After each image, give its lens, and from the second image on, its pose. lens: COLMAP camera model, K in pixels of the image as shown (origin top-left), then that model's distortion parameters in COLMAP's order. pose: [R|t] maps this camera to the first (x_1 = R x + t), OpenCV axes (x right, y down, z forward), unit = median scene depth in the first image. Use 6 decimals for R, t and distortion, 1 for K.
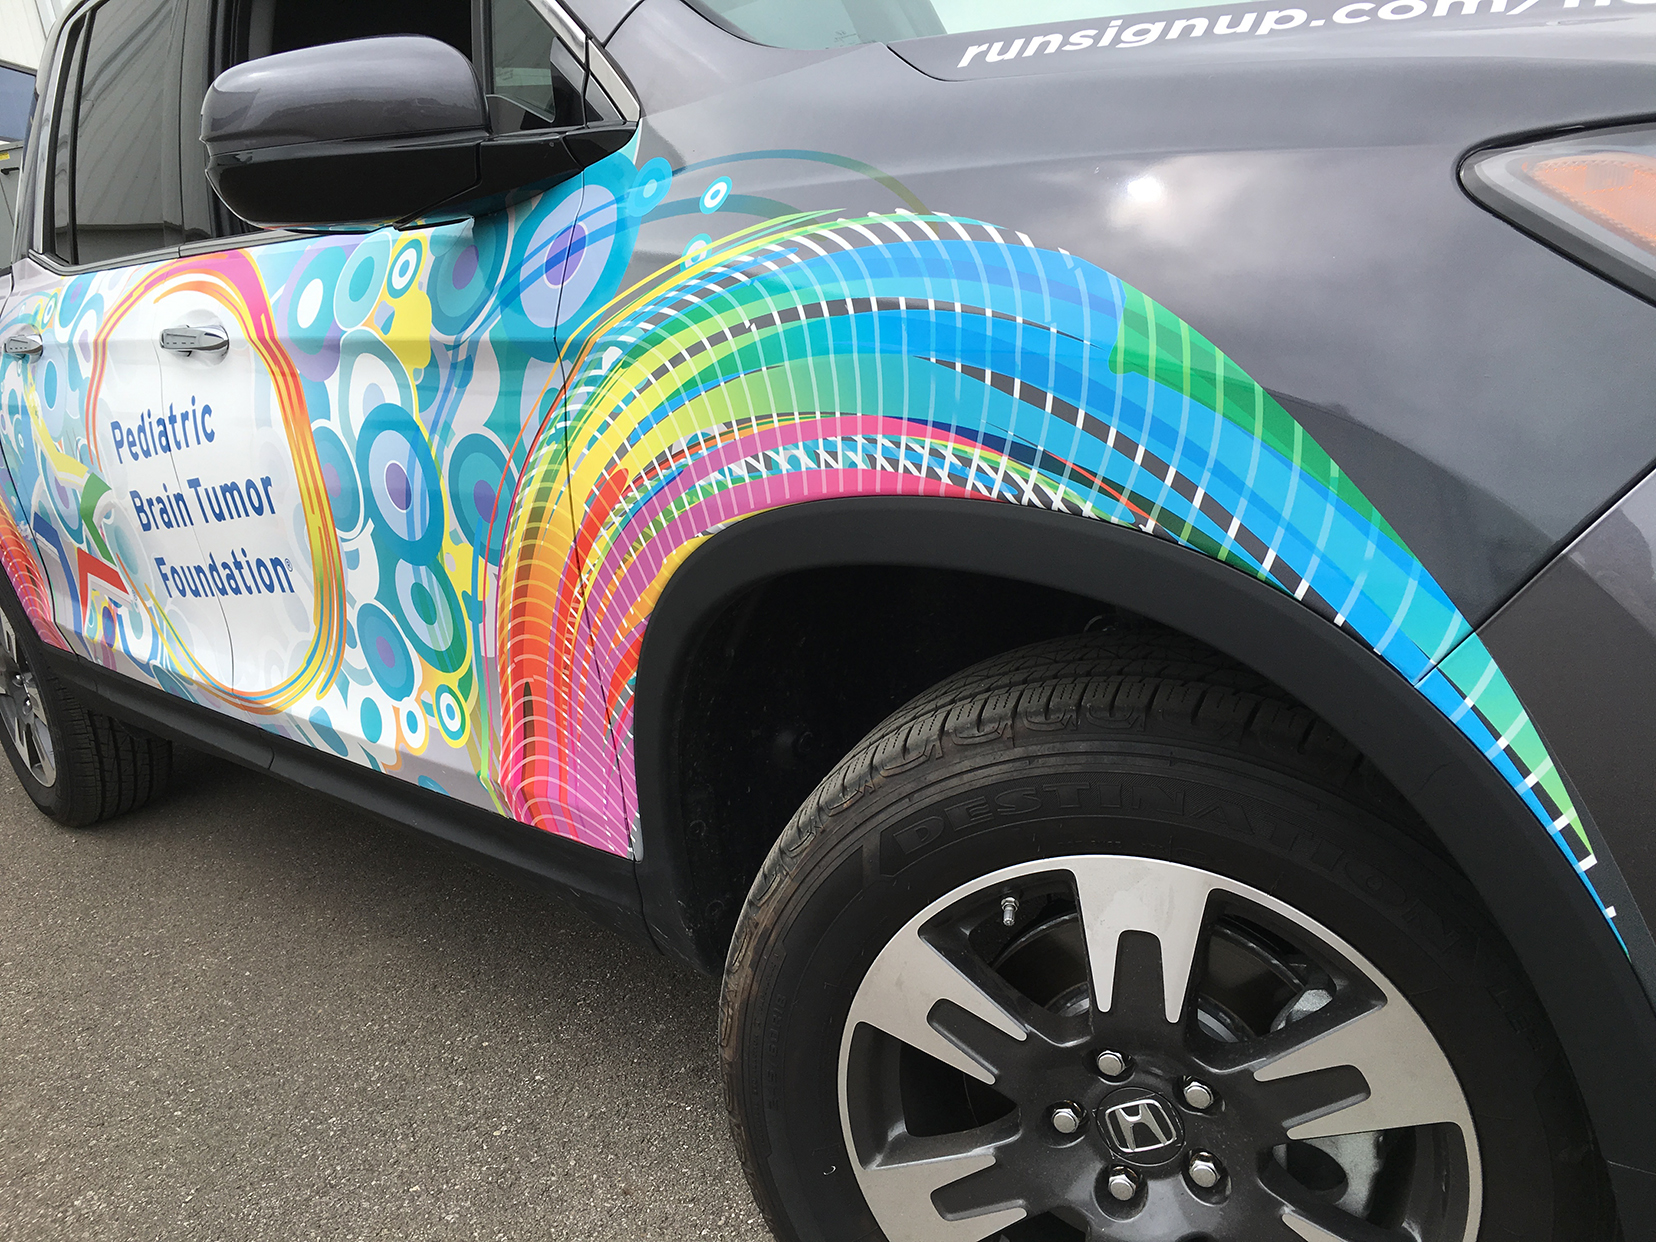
lens RADIAL K [[1440.9, 0, 830.5], [0, 1440.9, 621.9], [0, 0, 1]] dist [0.046305, -0.046059]
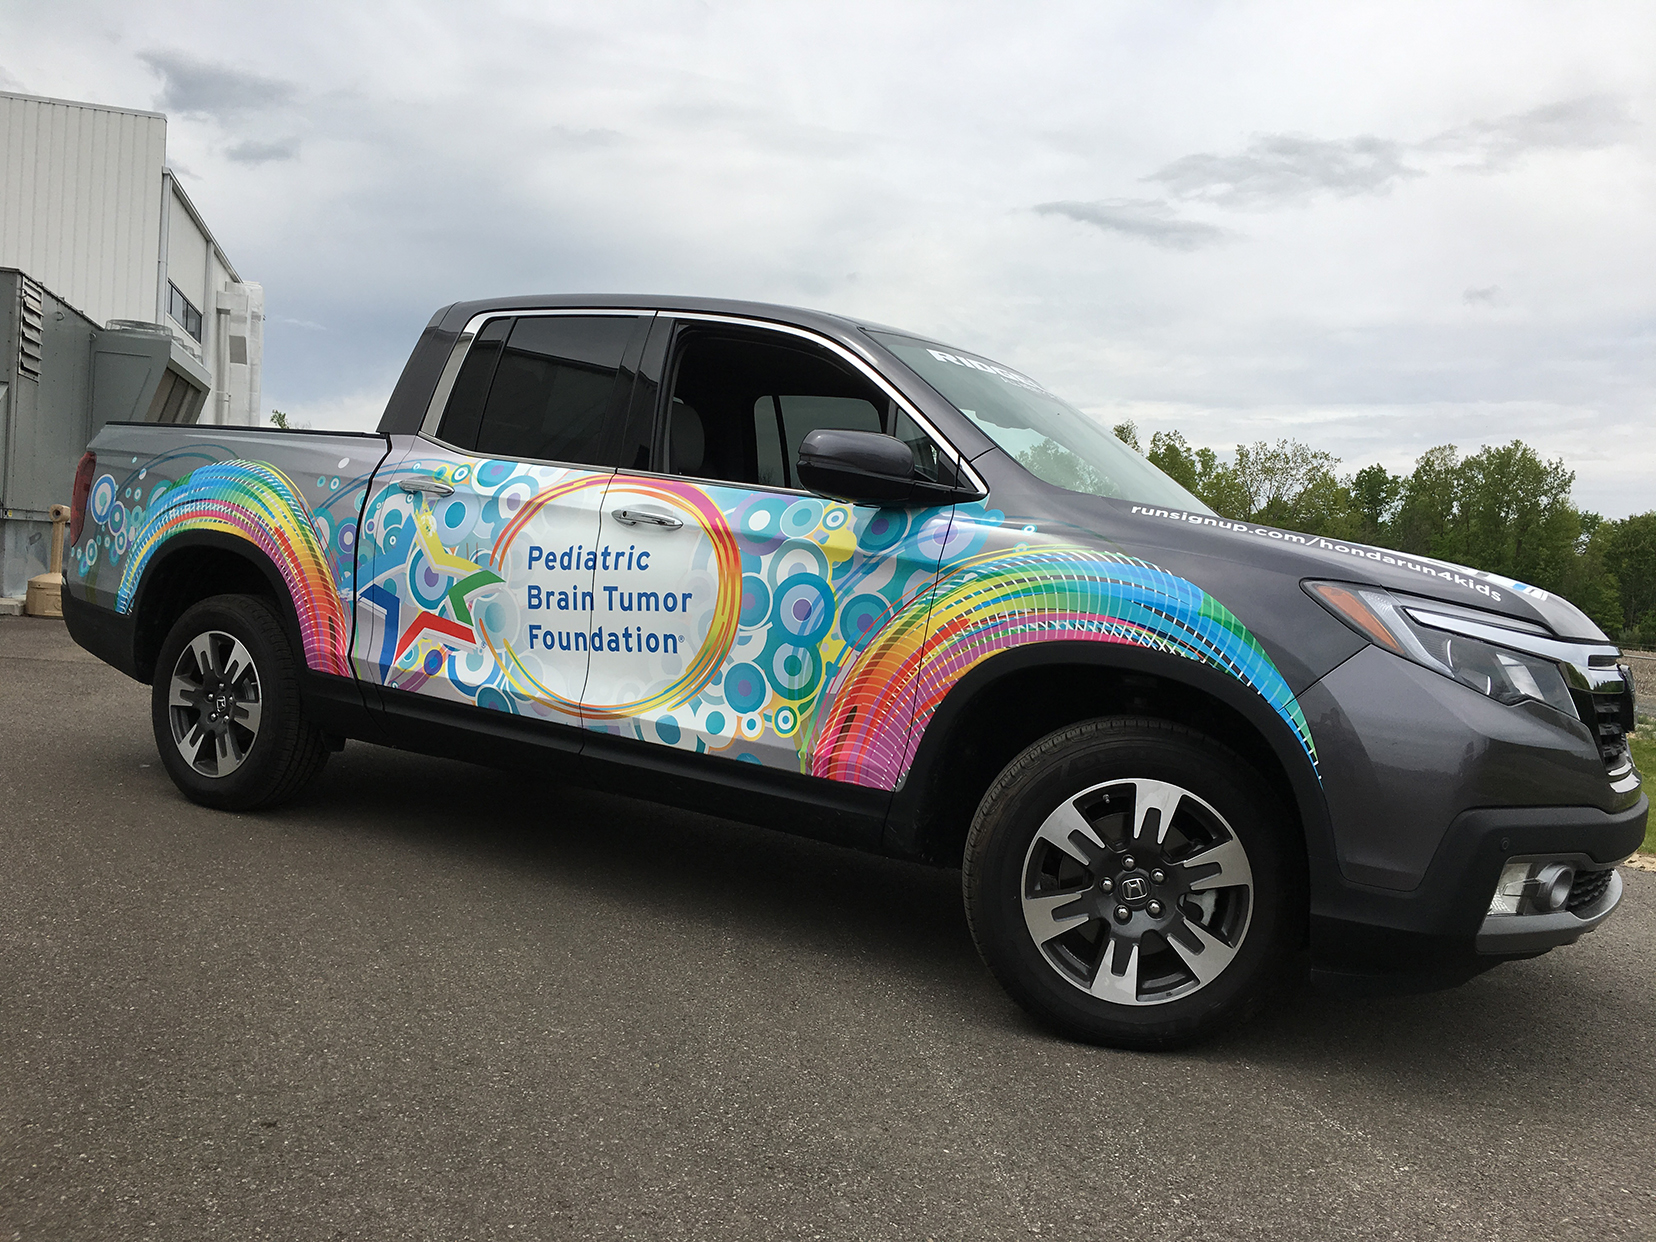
lens RADIAL K [[1440.9, 0, 836.3], [0, 1440.9, 614.6], [0, 0, 1]] dist [0.046305, -0.046059]
pose [[0.936743, 0.227459, 0.266036, -1.097269], [-0.163387, 0.956331, -0.242354, 0.573744], [-0.309544, 0.183557, 0.933000, -1.389983]]
